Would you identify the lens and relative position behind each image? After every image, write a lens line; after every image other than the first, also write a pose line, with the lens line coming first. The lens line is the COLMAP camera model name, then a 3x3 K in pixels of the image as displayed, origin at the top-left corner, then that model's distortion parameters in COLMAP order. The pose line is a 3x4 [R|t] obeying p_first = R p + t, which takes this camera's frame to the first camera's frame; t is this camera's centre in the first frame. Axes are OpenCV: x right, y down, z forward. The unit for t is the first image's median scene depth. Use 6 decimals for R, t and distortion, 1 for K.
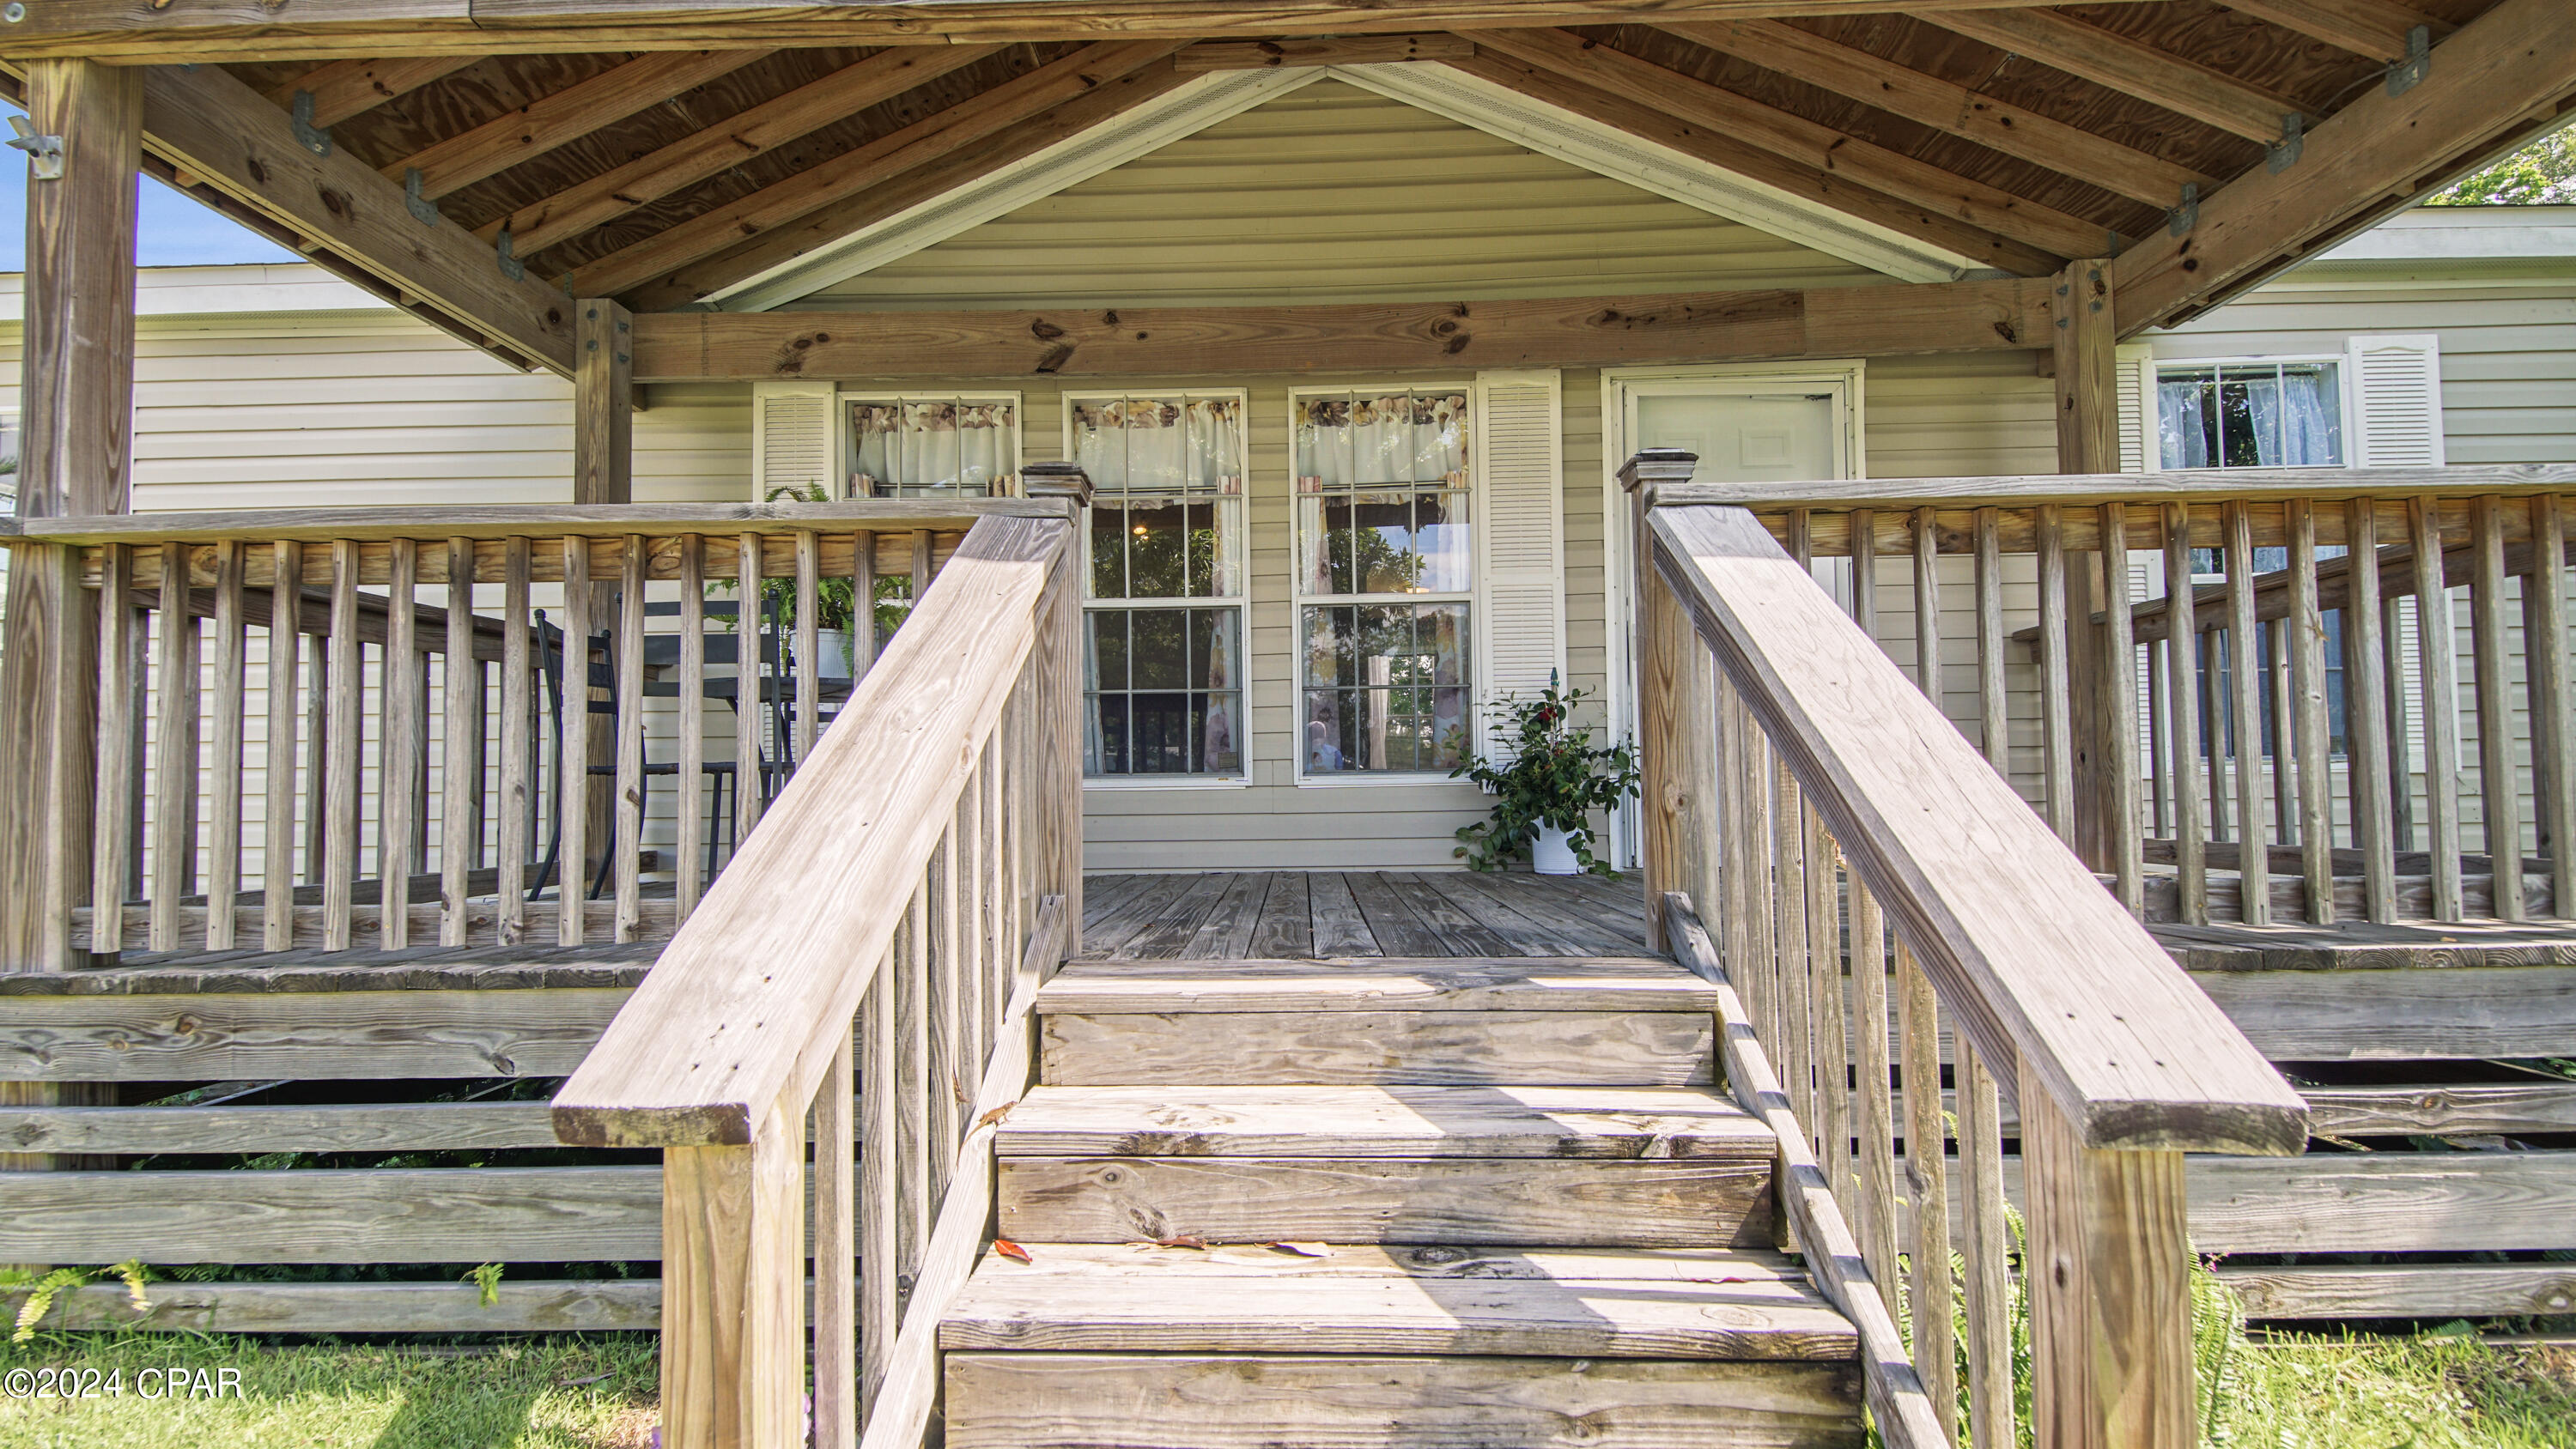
lens RADIAL K [[1162.4, 0, 1278.3], [0, 1162.4, 747.2], [0, 0, 1]] dist [0.040831, -0.022230]
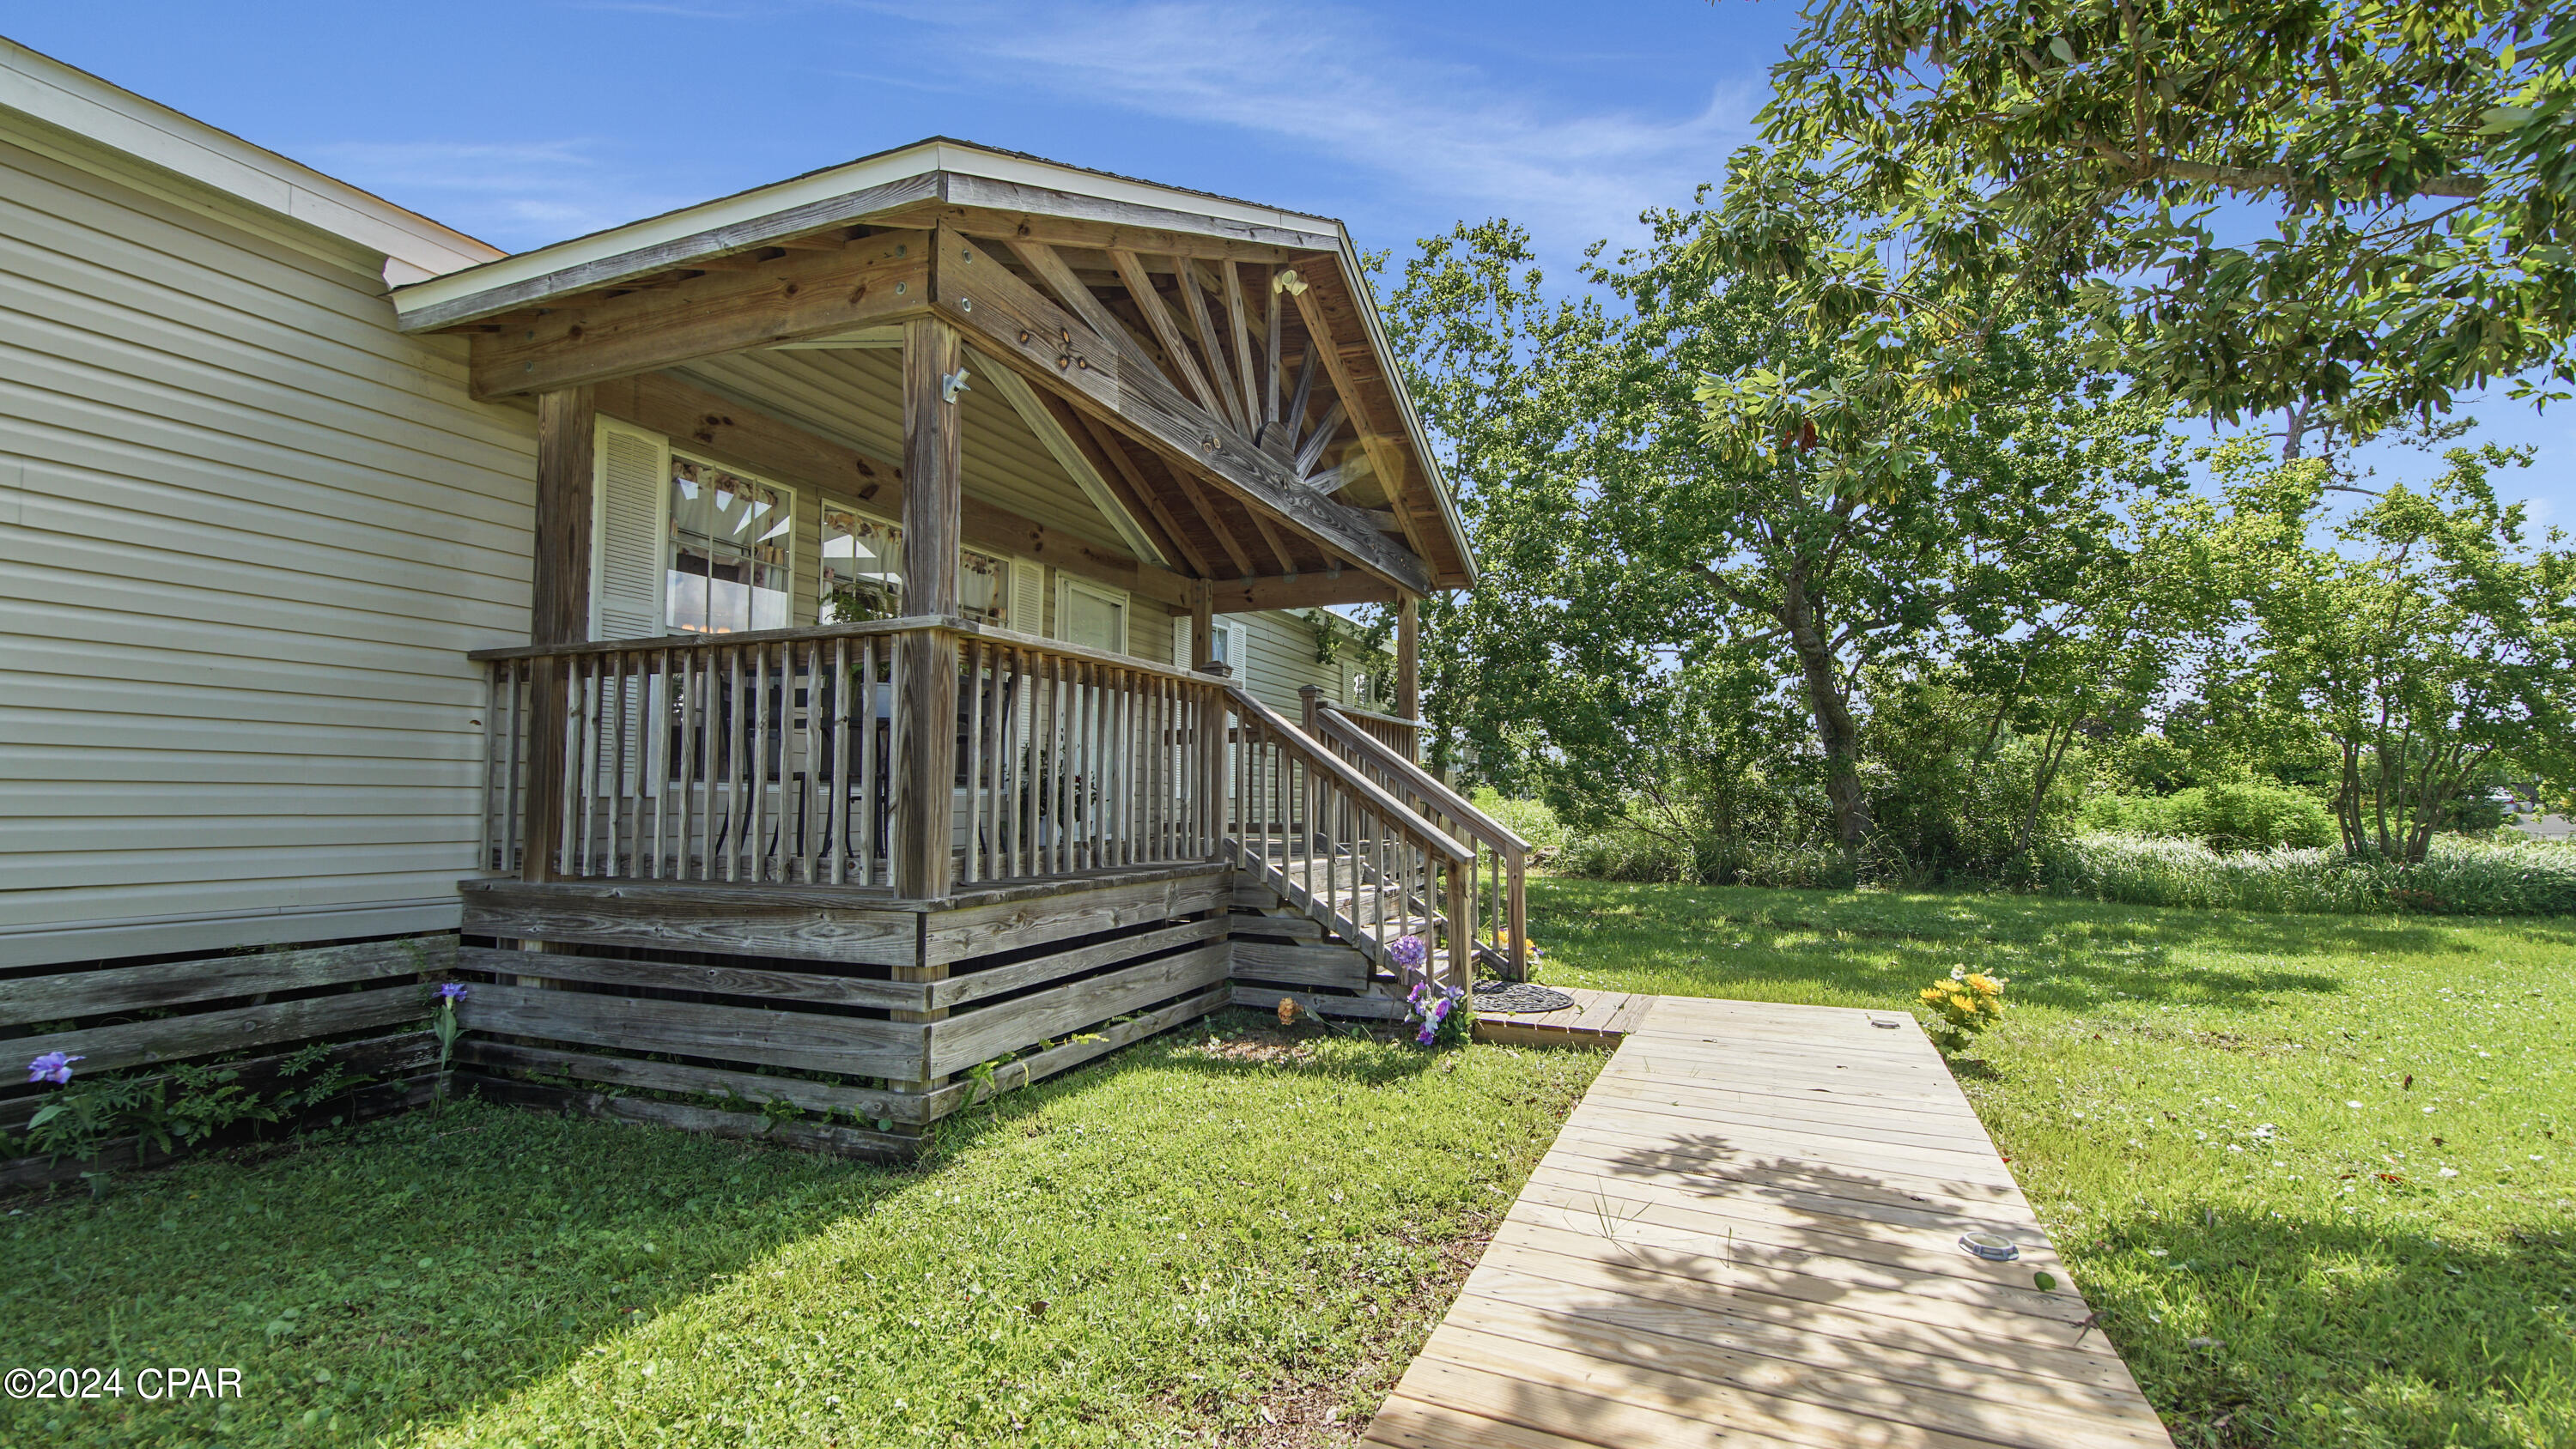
lens RADIAL K [[1116.0, 0, 1285.4], [0, 1116.0, 792.7], [0, 0, 1]] dist [0.023531, -0.017274]
pose [[0.365868, 0.018542, 0.930482, -1.255360], [-0.046532, 0.998915, -0.001609, 0.015456], [-0.929503, -0.042708, 0.366334, 0.006974]]
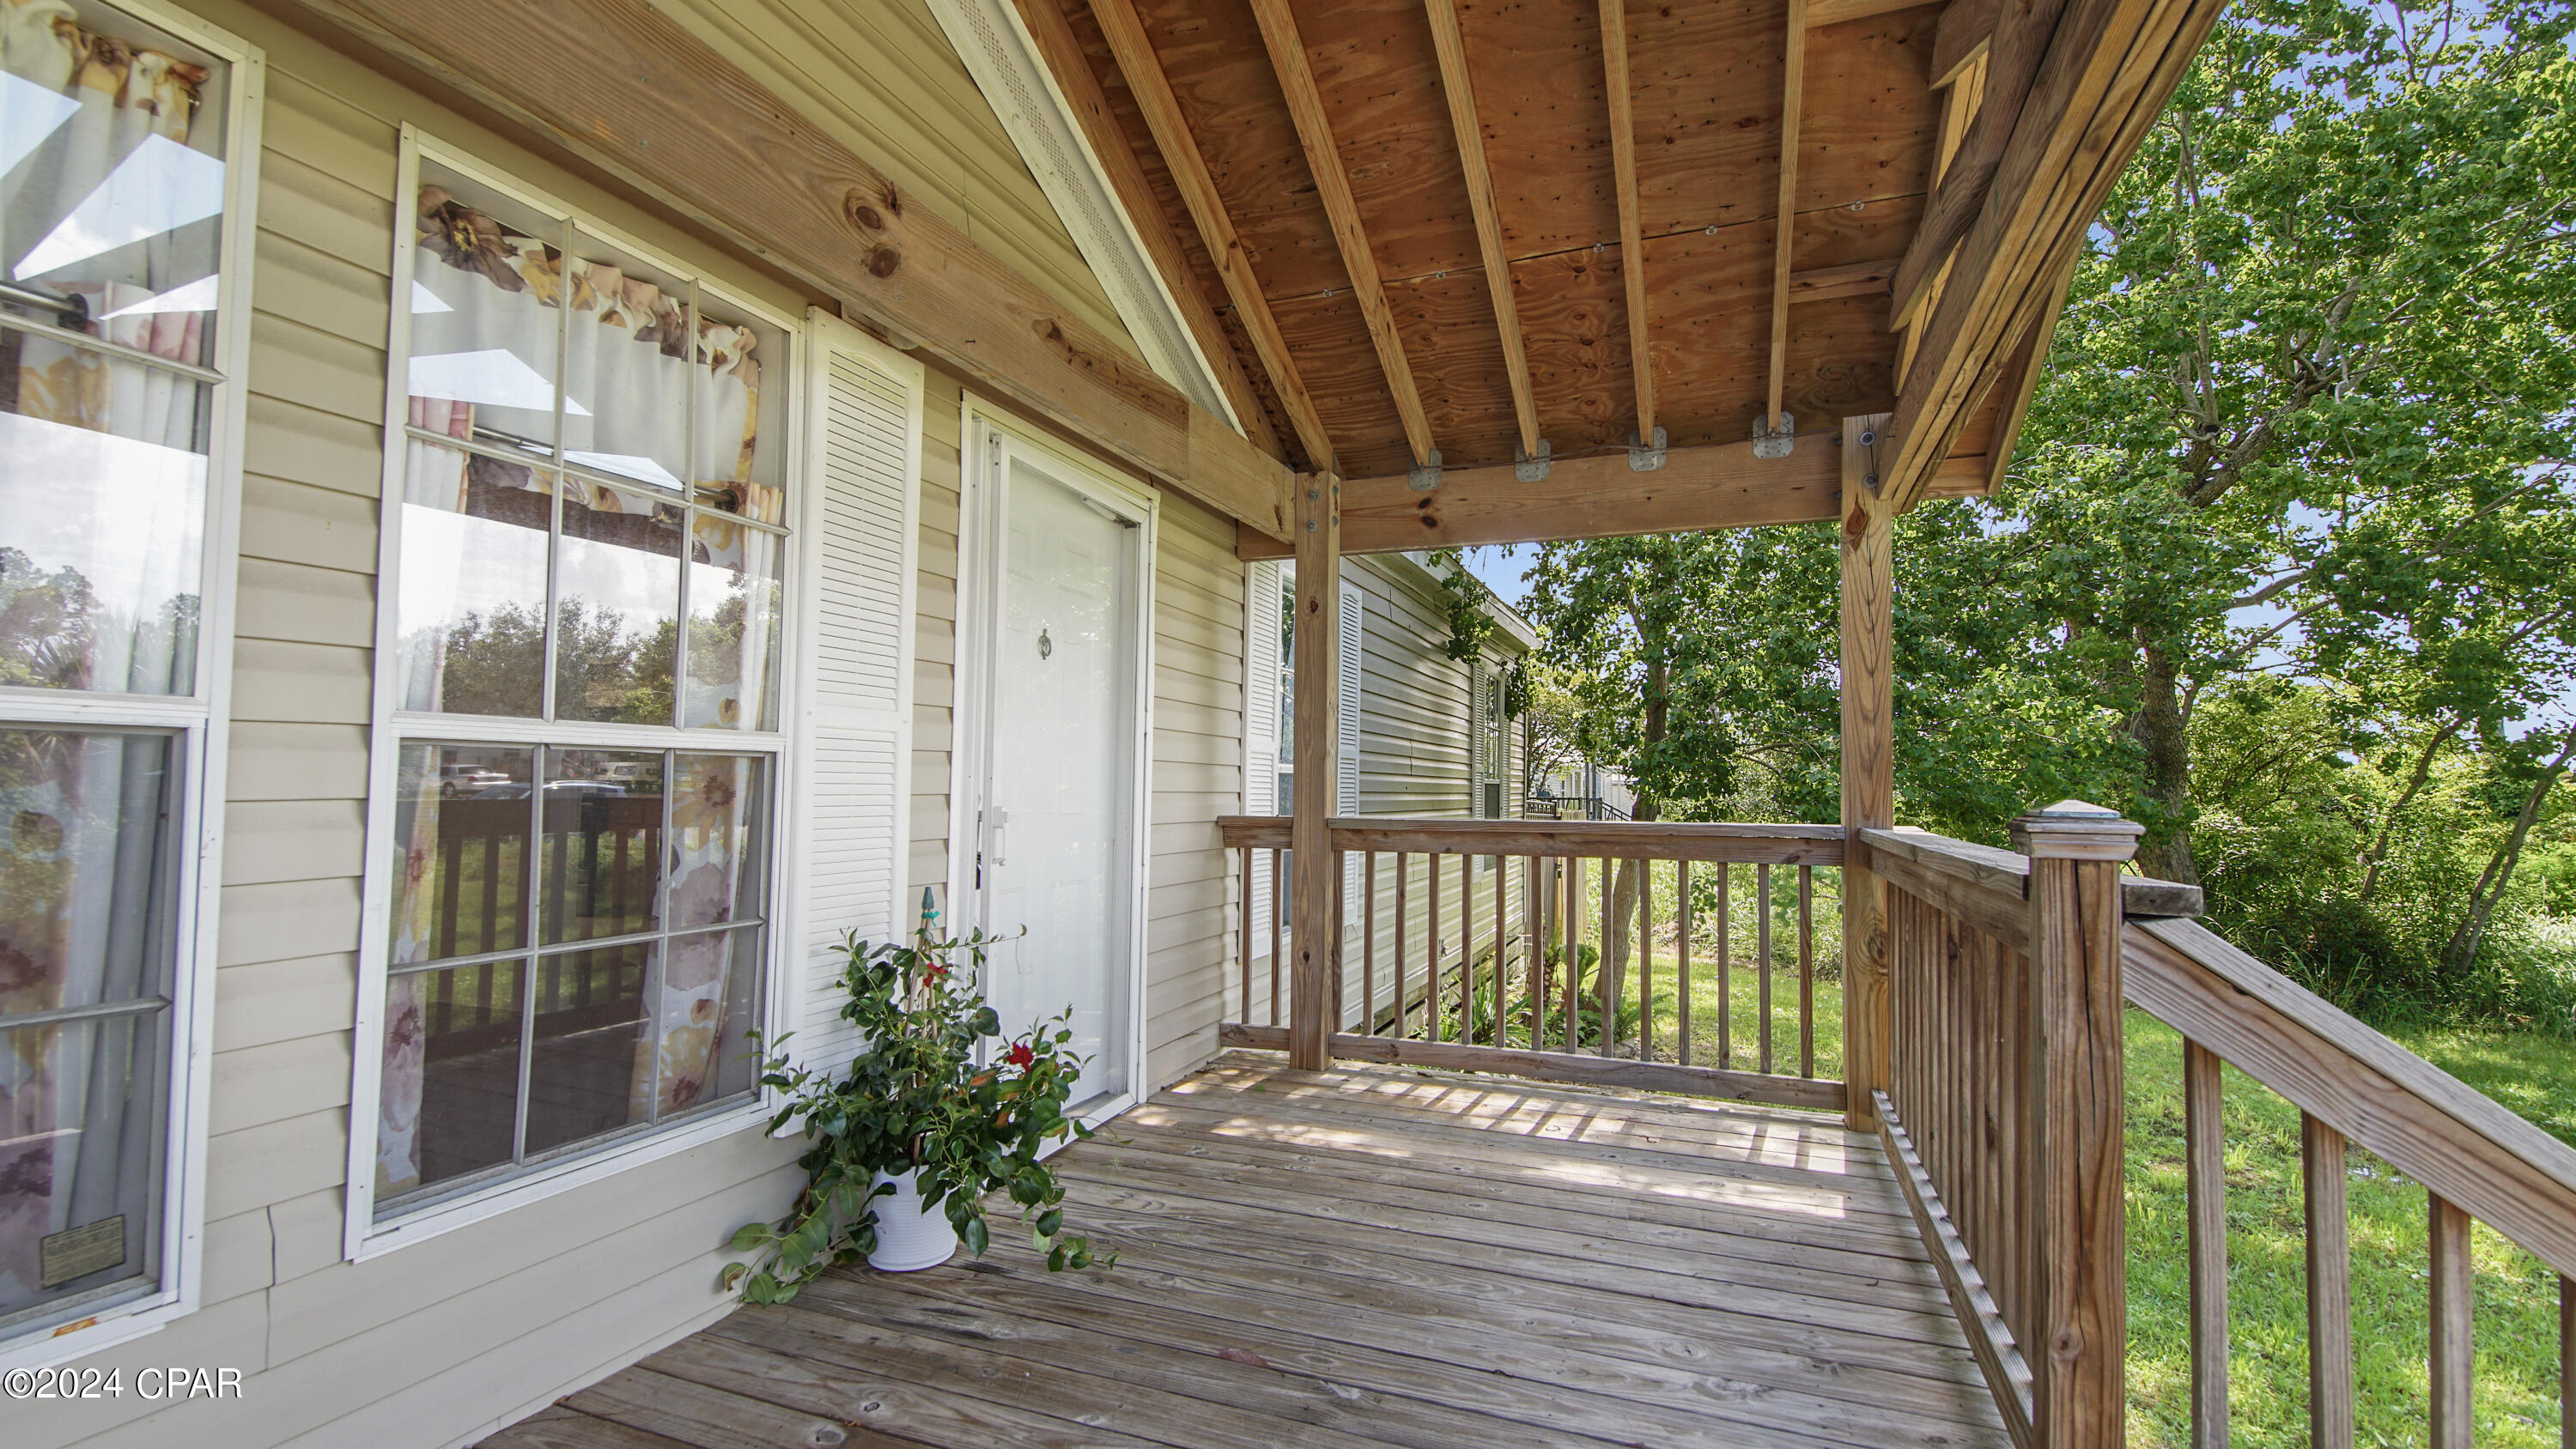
lens RADIAL K [[1113.1, 0, 1296.8], [0, 1113.1, 733.1], [0, 0, 1]] dist [0.024133, -0.020116]
pose [[0.333085, 0.060496, 0.940954, -0.218154], [-0.070840, 0.996725, -0.039005, -0.134279], [-0.940232, -0.053665, 0.336280, 0.643155]]
